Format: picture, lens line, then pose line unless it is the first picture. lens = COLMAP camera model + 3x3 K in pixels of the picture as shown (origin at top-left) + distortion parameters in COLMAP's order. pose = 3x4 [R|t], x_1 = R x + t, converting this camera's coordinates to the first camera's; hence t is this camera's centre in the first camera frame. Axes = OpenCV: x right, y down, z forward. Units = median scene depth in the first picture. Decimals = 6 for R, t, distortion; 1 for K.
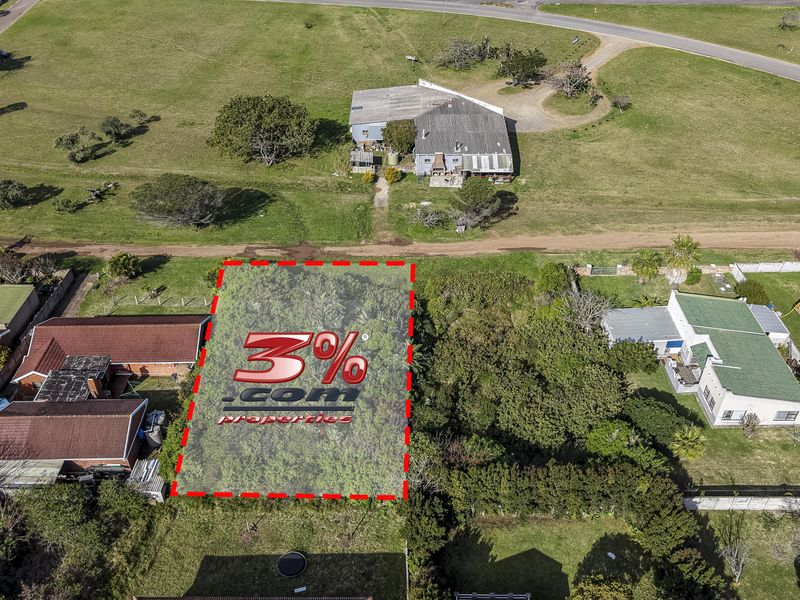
lens RADIAL K [[707.6, 0, 400.0], [0, 707.6, 300.0], [0, 0, 1]] dist [0.010409, -0.005870]
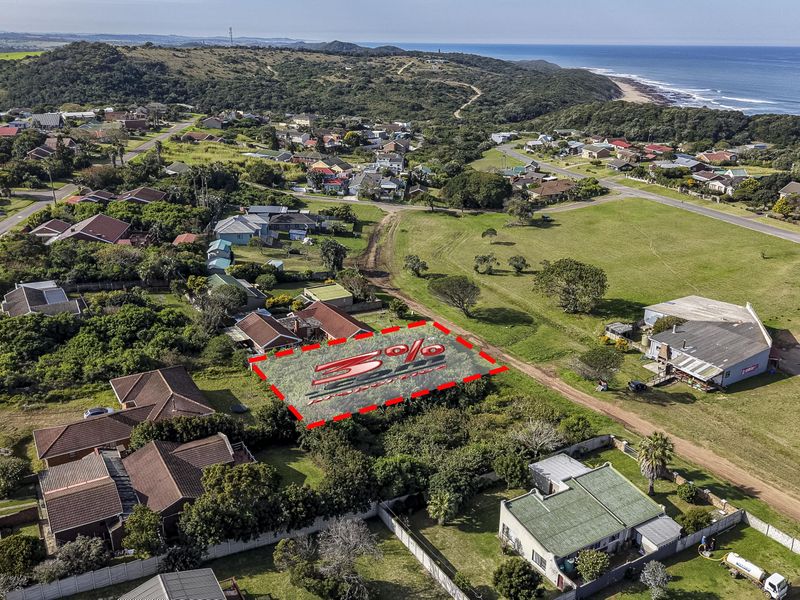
lens RADIAL K [[691.8, 0, 401.4], [0, 691.8, 320.3], [0, 0, 1]] dist [0.209748, -0.625361]
pose [[0.520627, 0.318224, -0.792263, 0.683256], [-0.525576, 0.850739, -0.003666, -0.017920], [0.672842, 0.418303, 0.610169, 0.037468]]
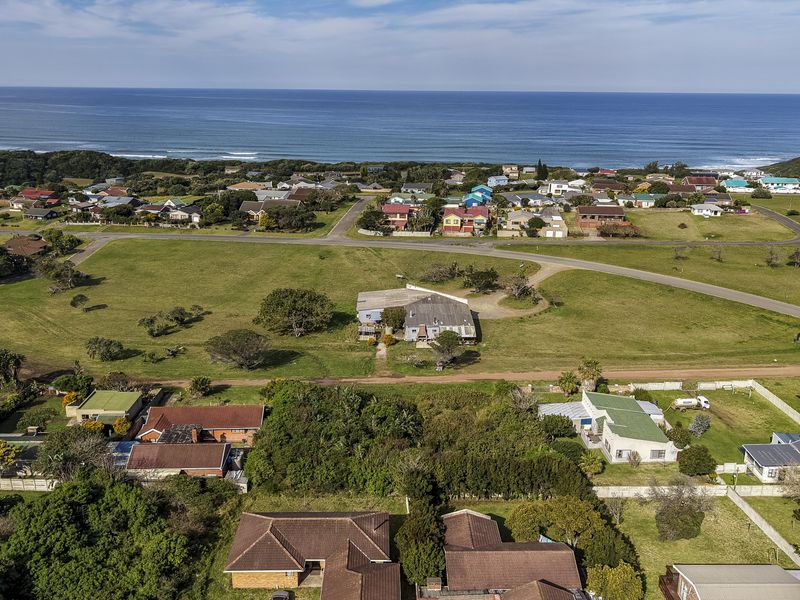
lens RADIAL K [[705.5, 0, 400.0], [0, 705.5, 300.0], [0, 0, 1]] dist [0.077252, -0.119112]
pose [[0.999681, 0.000386, 0.025237, -0.023301], [0.008616, 0.934614, -0.355560, 0.233903], [-0.023724, 0.355665, 0.934313, -0.305527]]
